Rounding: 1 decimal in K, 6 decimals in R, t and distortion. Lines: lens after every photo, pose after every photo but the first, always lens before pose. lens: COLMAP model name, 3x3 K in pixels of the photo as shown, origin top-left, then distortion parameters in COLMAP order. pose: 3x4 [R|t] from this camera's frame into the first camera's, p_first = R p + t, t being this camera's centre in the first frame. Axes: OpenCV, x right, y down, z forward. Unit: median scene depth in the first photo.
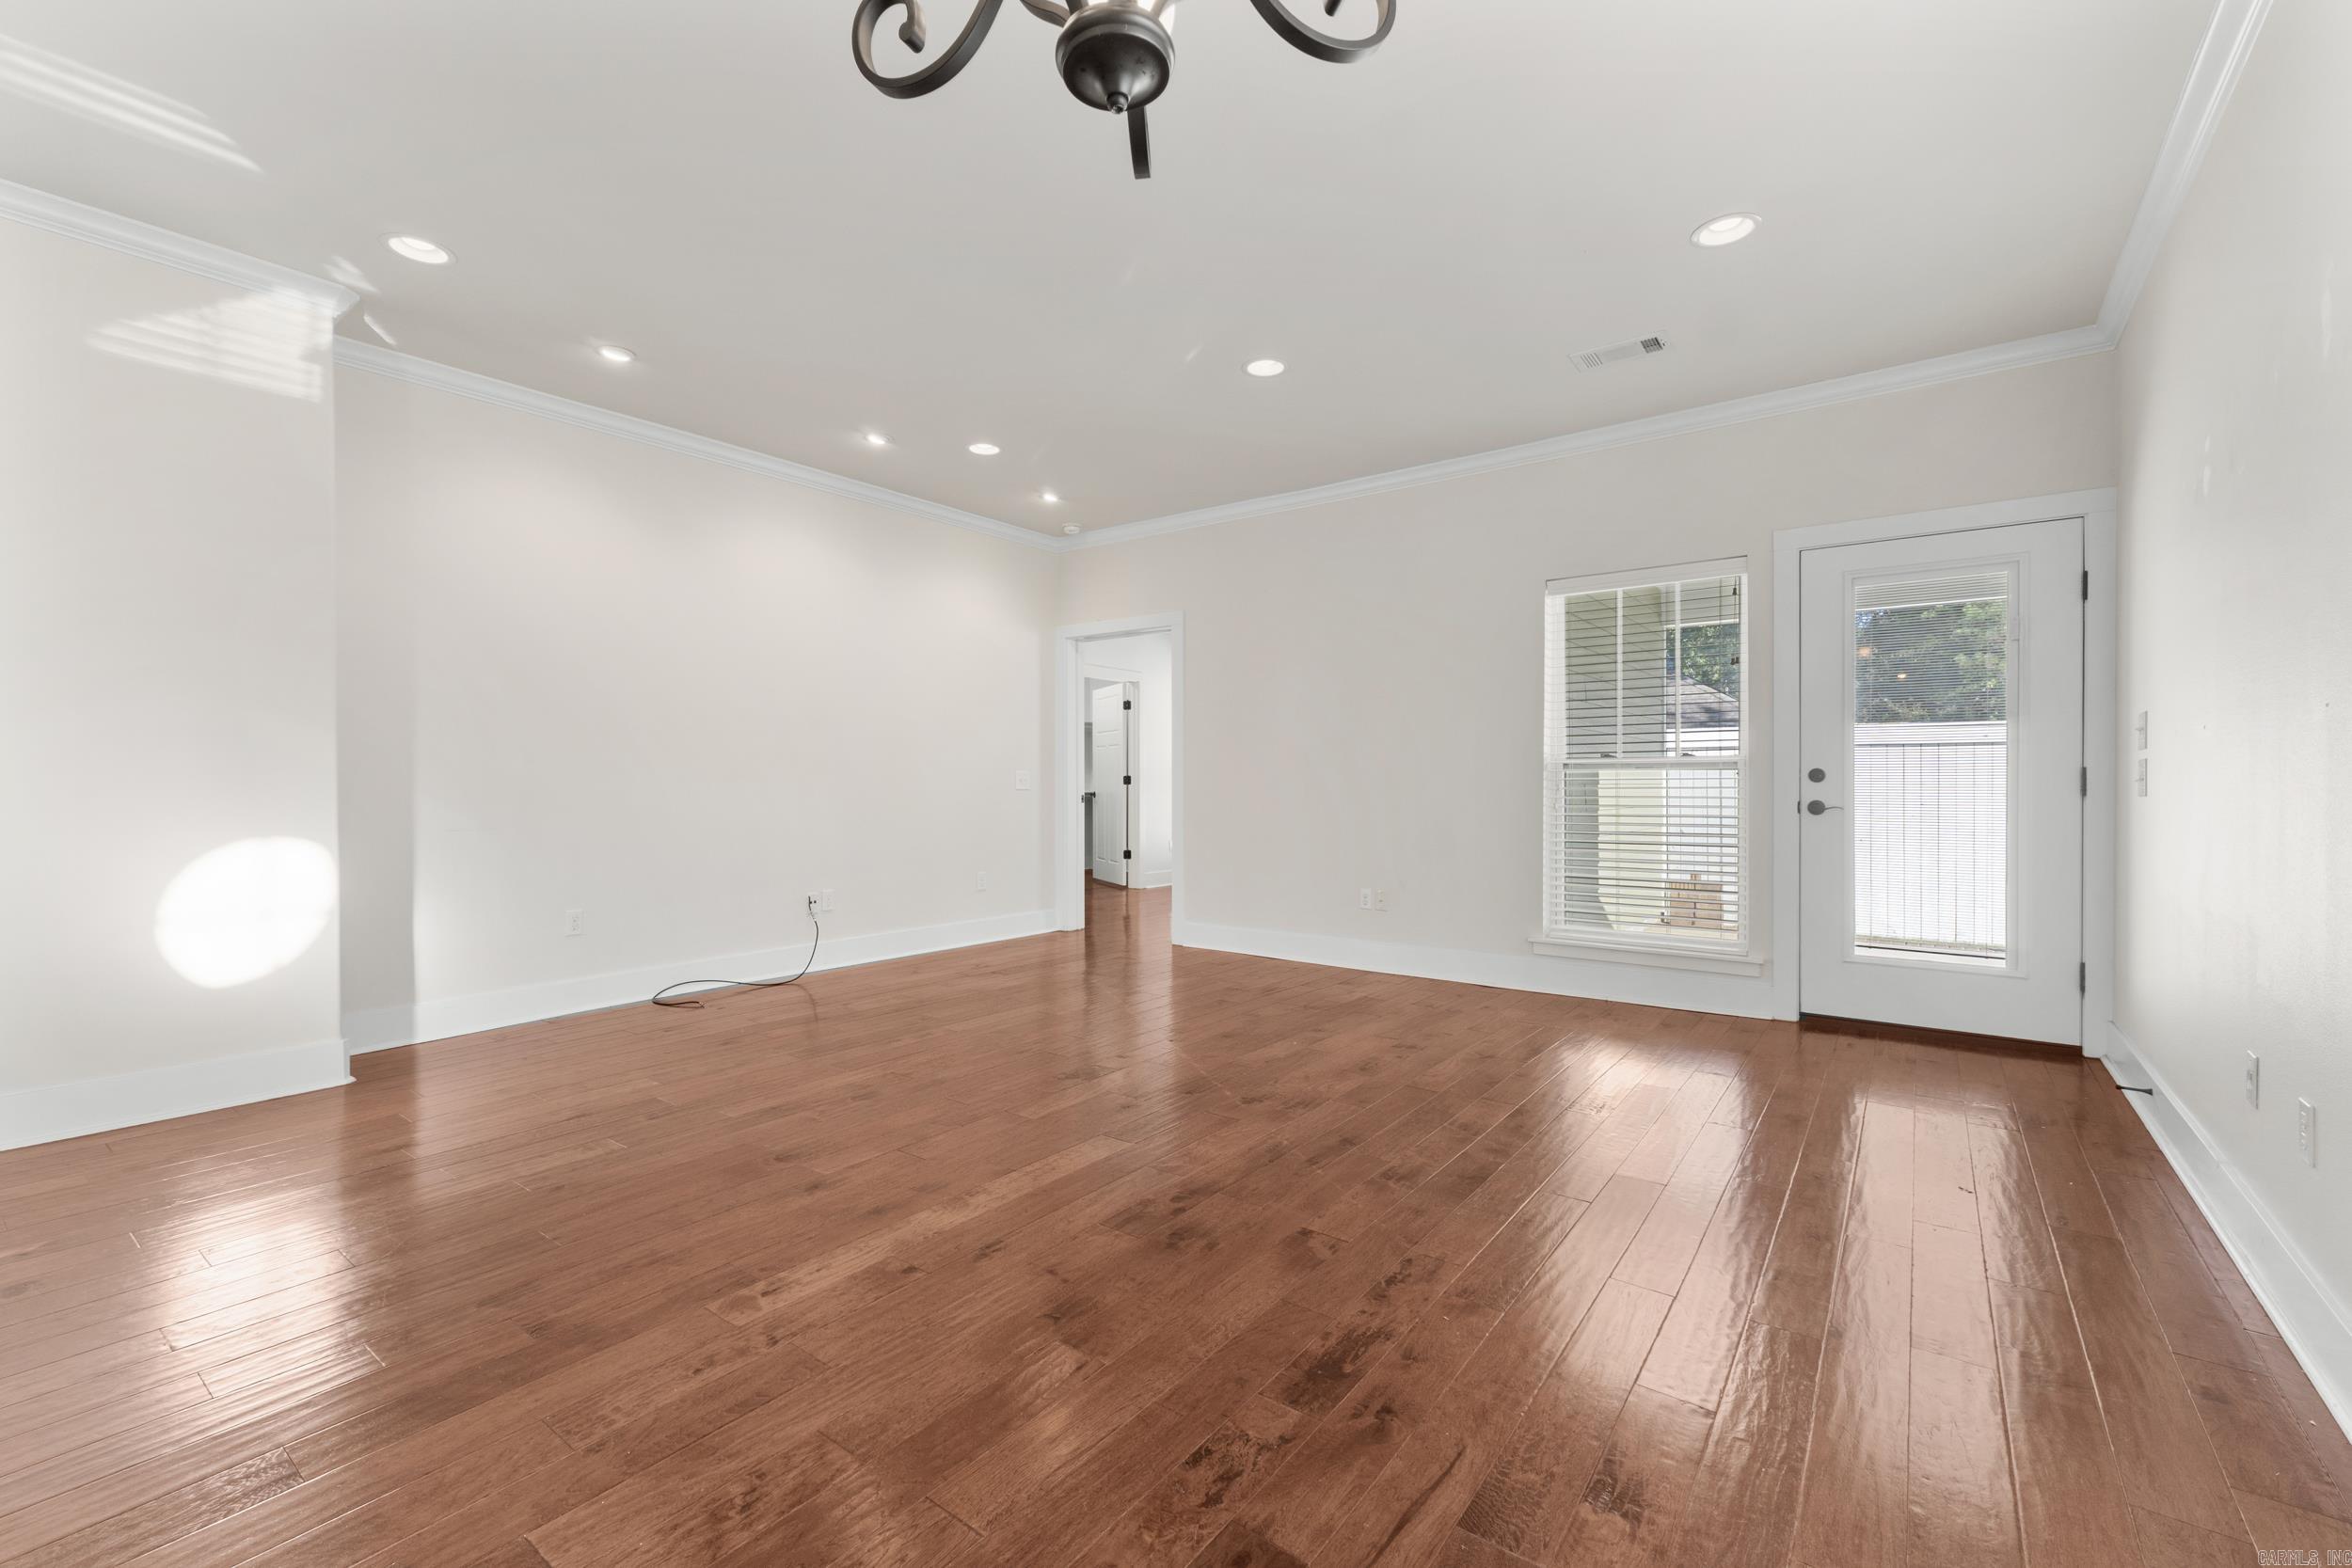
lens RADIAL K [[985.3, 0, 1176.0], [0, 985.3, 784.0], [0, 0, 1]] dist [0.000003, 0.000000]
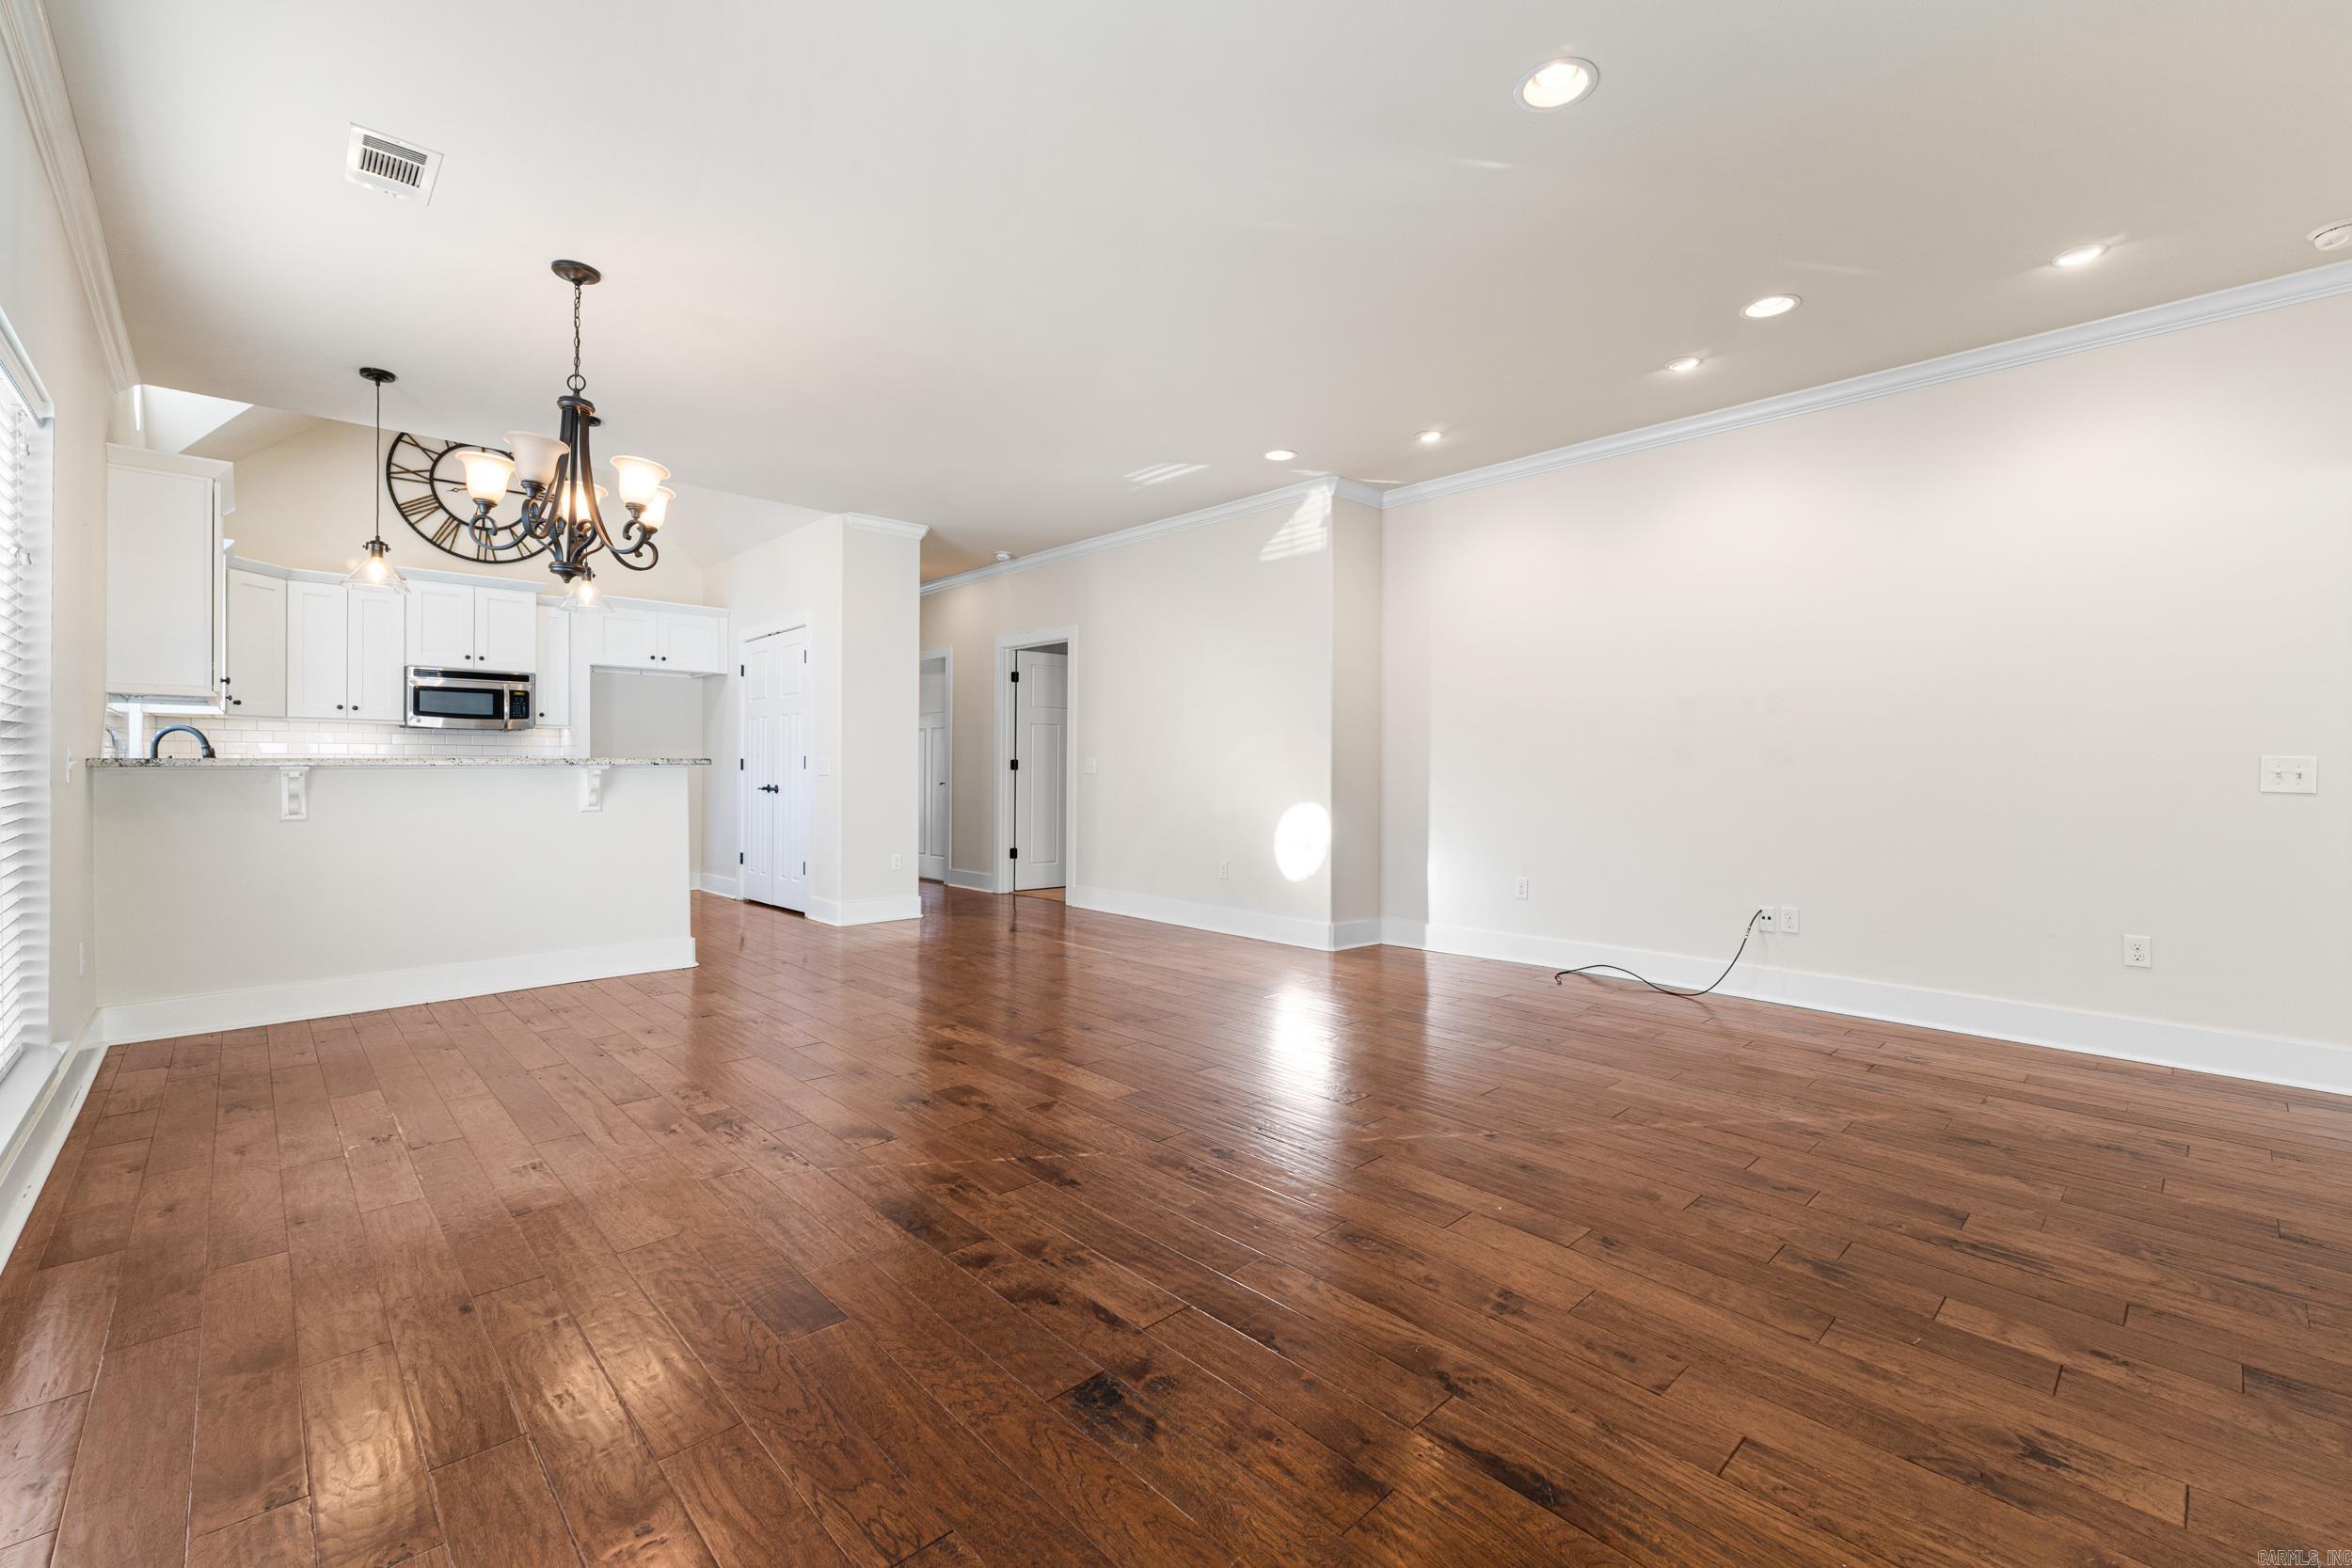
lens RADIAL K [[981.1, 0, 1176.6], [0, 981.1, 769.0], [0, 0, 1]] dist [-0.001697, -0.000039]
pose [[-0.164163, -0.005700, -0.986417, 0.936293], [-0.012761, 0.999912, -0.003654, 0.002869], [0.986351, 0.011988, -0.164222, 1.144328]]
